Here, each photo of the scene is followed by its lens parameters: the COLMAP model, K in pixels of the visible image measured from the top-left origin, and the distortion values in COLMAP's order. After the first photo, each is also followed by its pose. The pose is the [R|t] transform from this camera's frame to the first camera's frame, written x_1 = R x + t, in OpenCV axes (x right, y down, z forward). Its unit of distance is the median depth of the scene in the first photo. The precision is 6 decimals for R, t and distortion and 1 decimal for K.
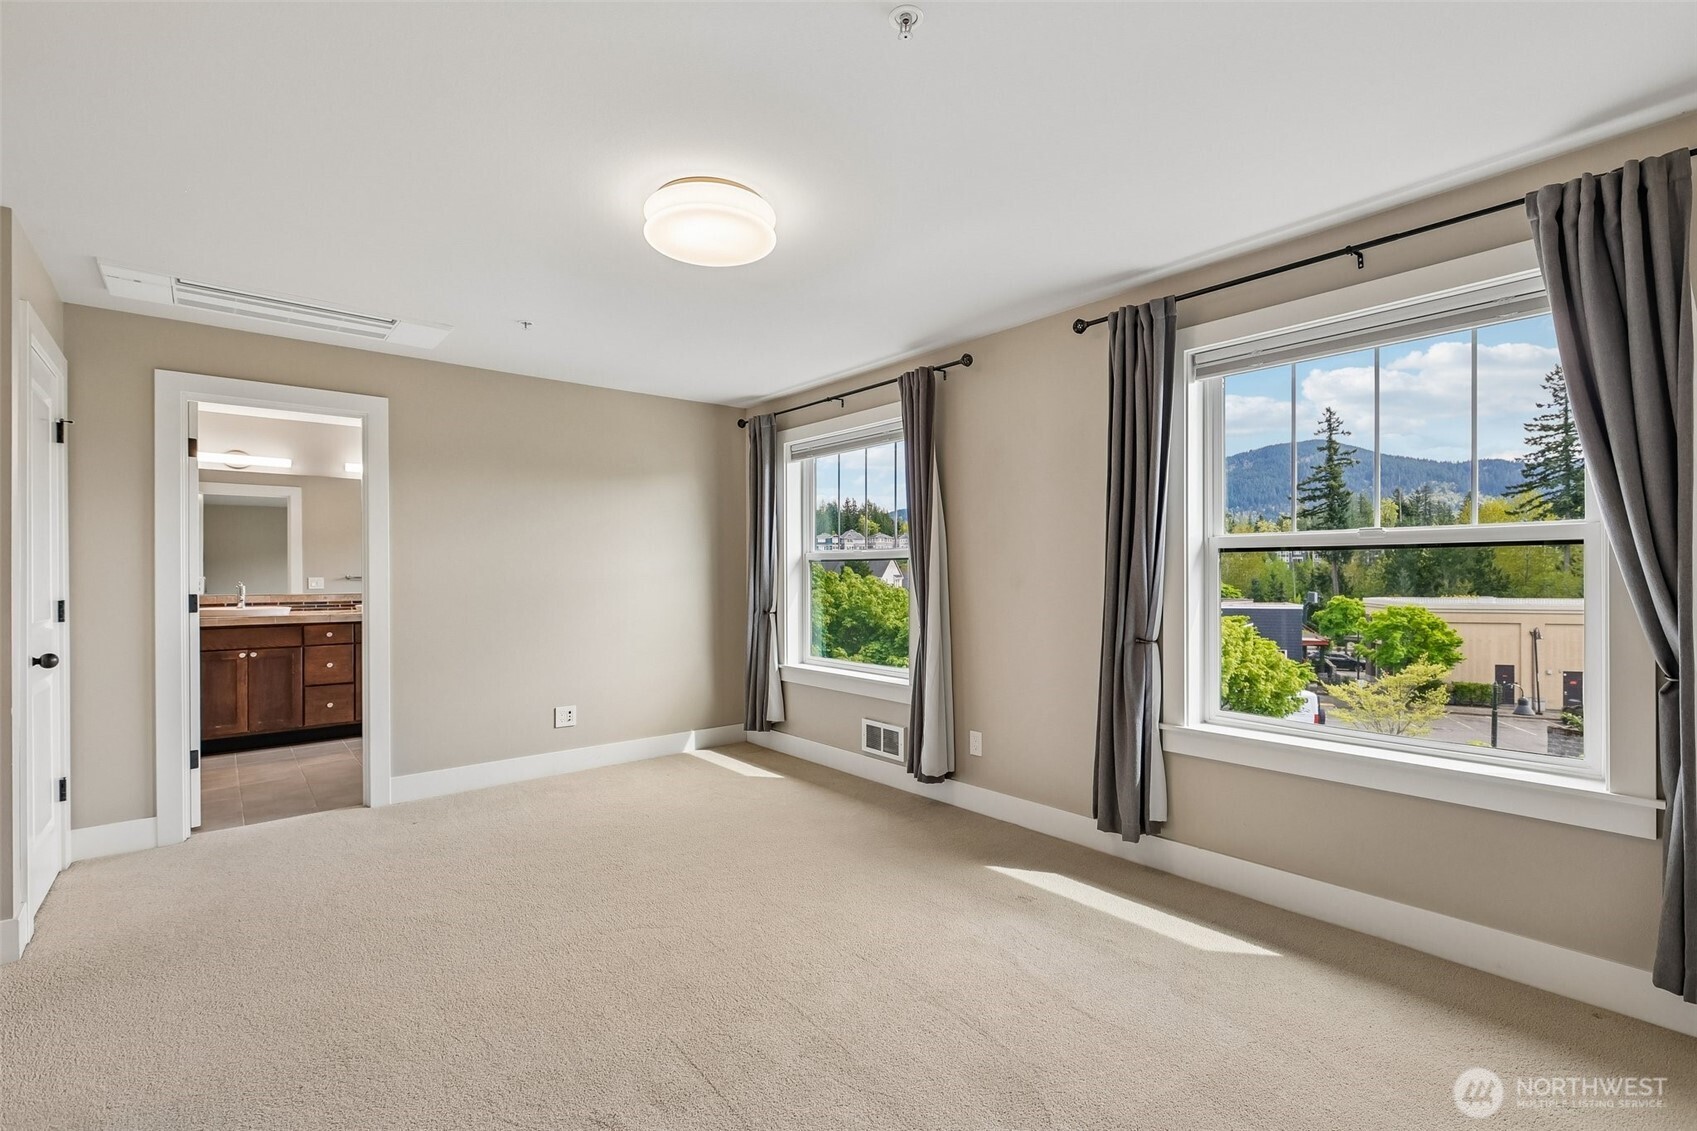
lens RADIAL K [[752.5, 0, 844.2], [0, 752.5, 572.7], [0, 0, 1]] dist [-0.005636, 0.004096]
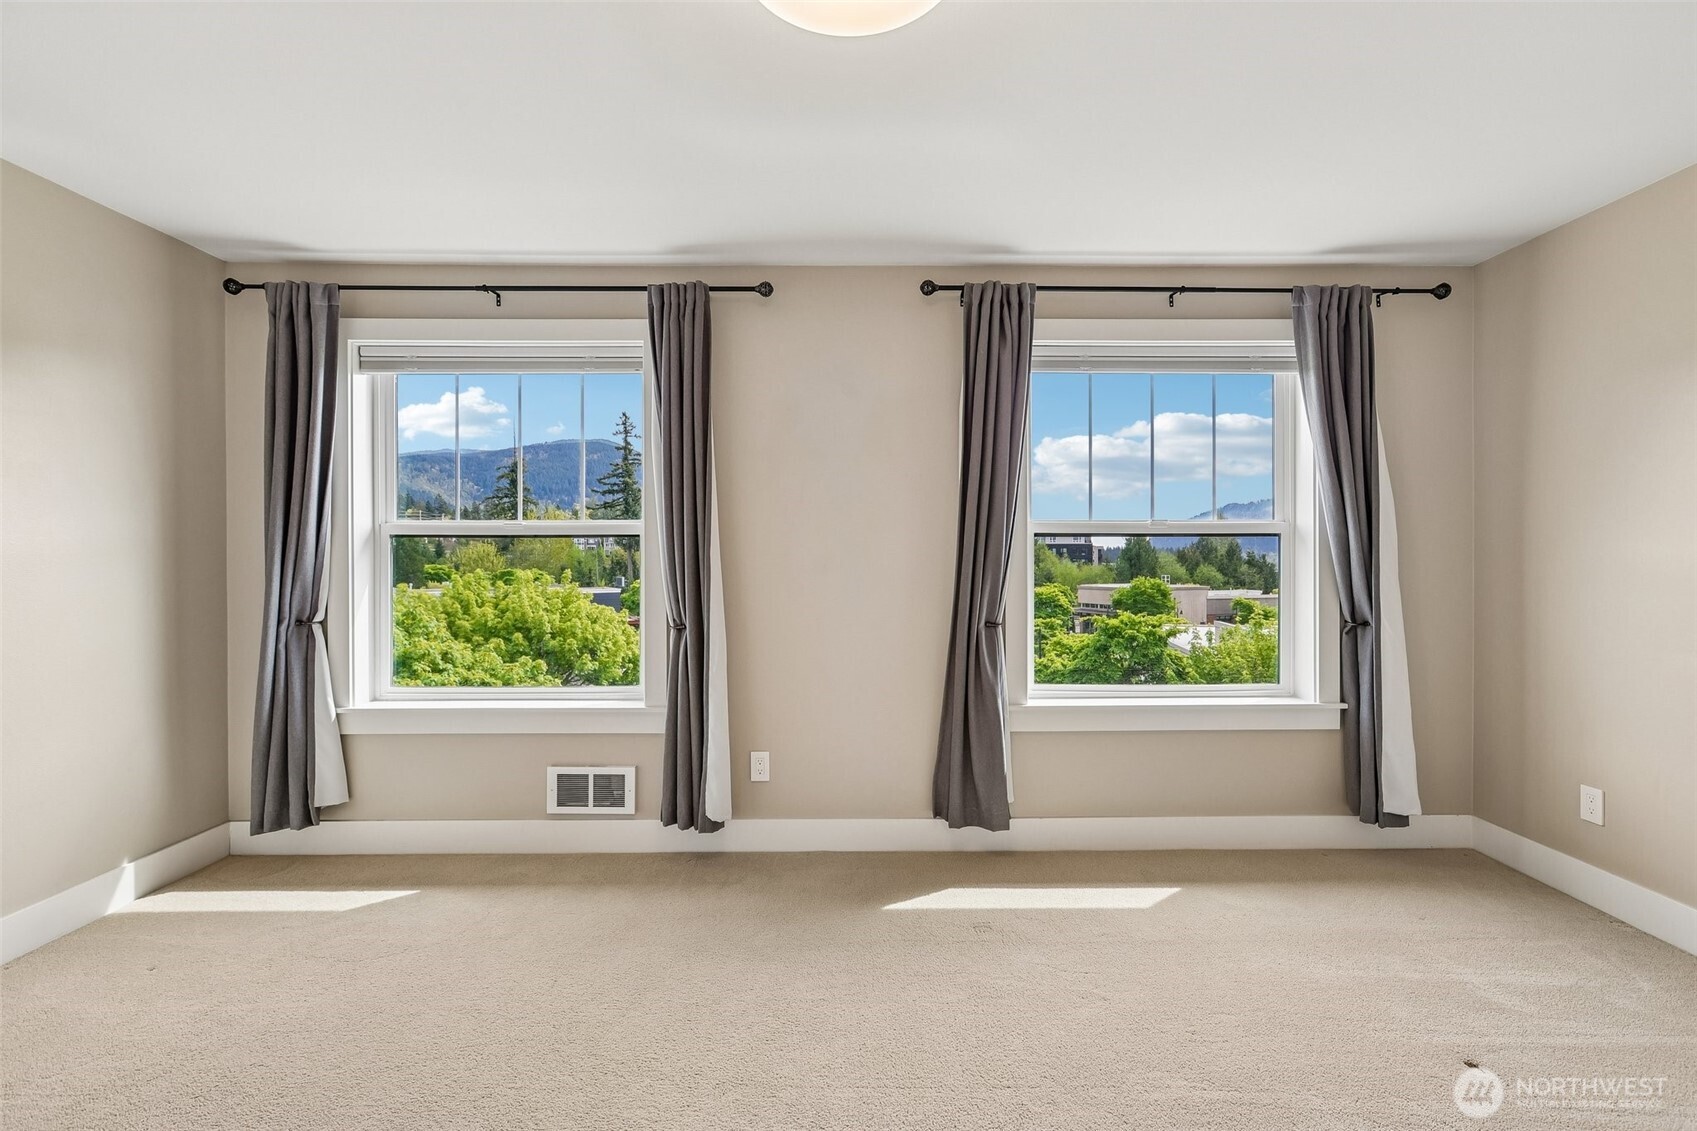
lens RADIAL K [[760.3, 0, 864.9], [0, 760.3, 560.4], [0, 0, 1]] dist [-0.000020, -0.000662]
pose [[0.634870, 0.000104, 0.772619, -0.287070], [-0.001047, 0.999999, 0.000726, 0.003704], [-0.772618, -0.001270, 0.634869, 0.294257]]
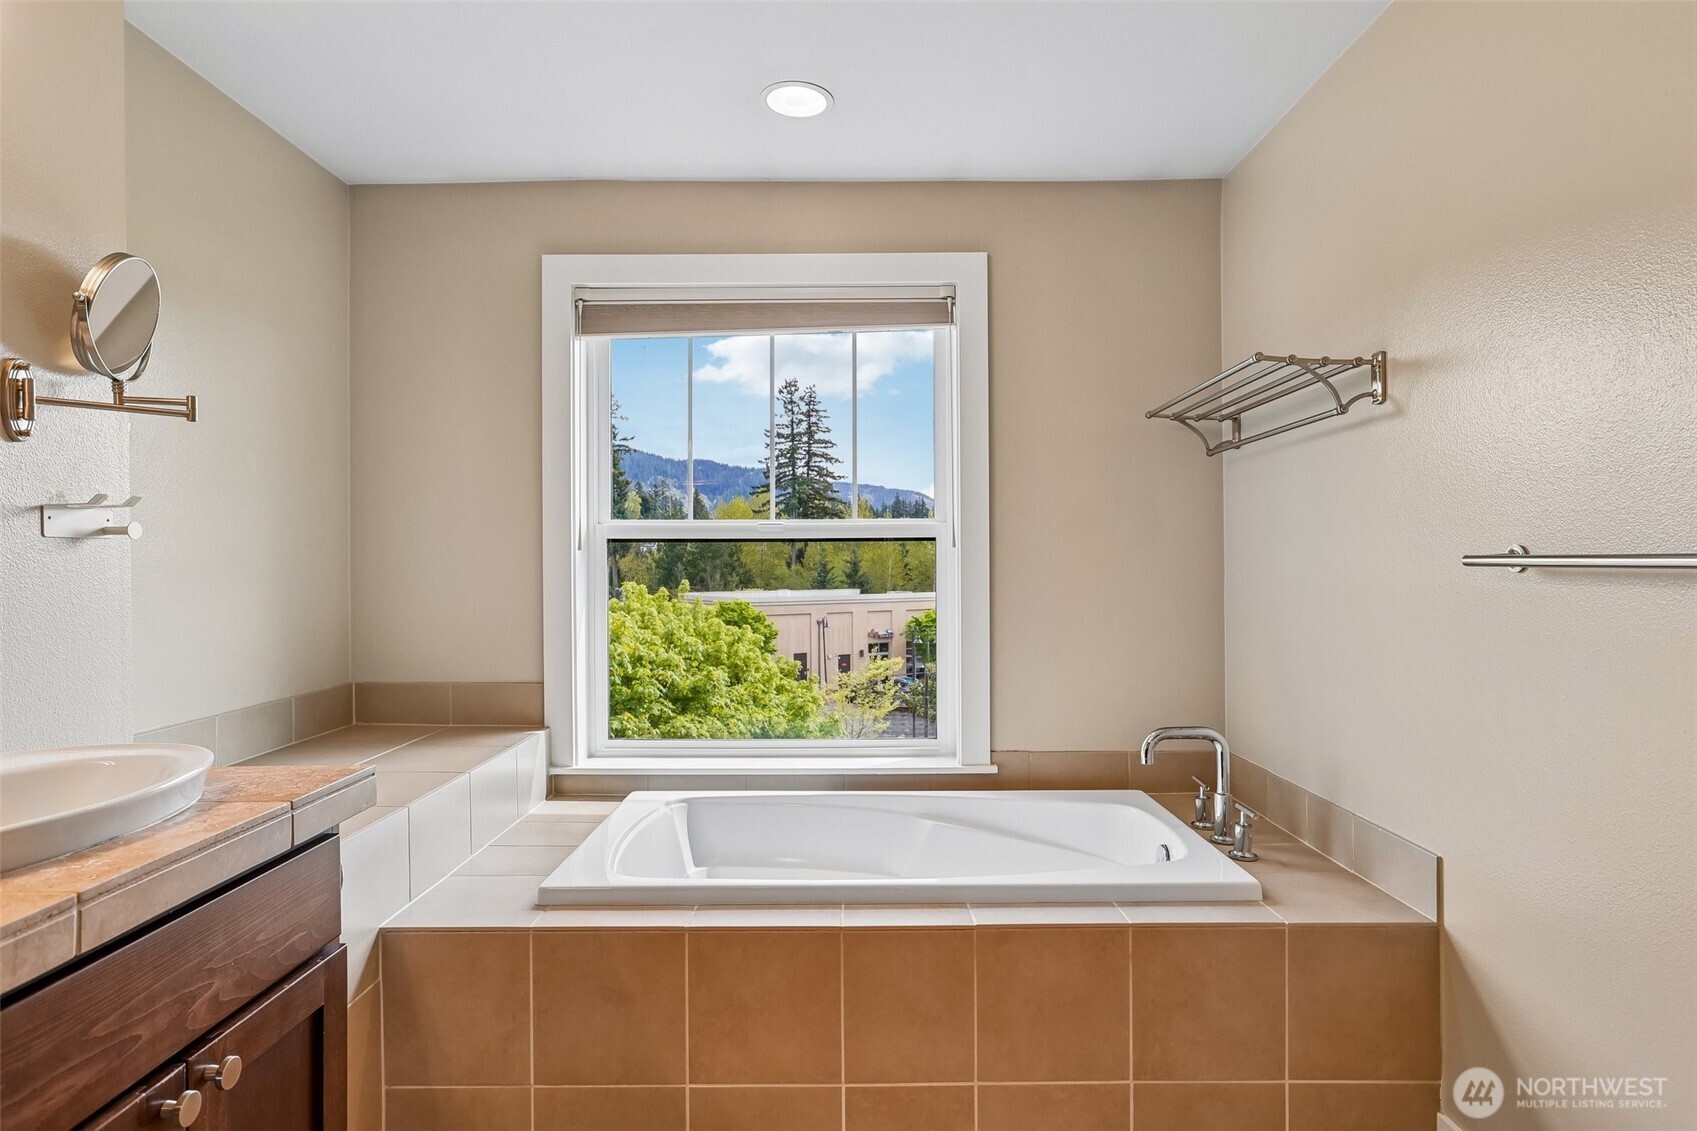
lens RADIAL K [[925.5, 0, 851.5], [0, 925.5, 562.8], [0, 0, 1]] dist [0.000034, 0.001846]
pose [[0.642495, 0.001681, 0.766288, -0.392258], [0.002542, 0.999987, -0.004325, 0.001140], [-0.766286, 0.004727, 0.642483, 0.488886]]
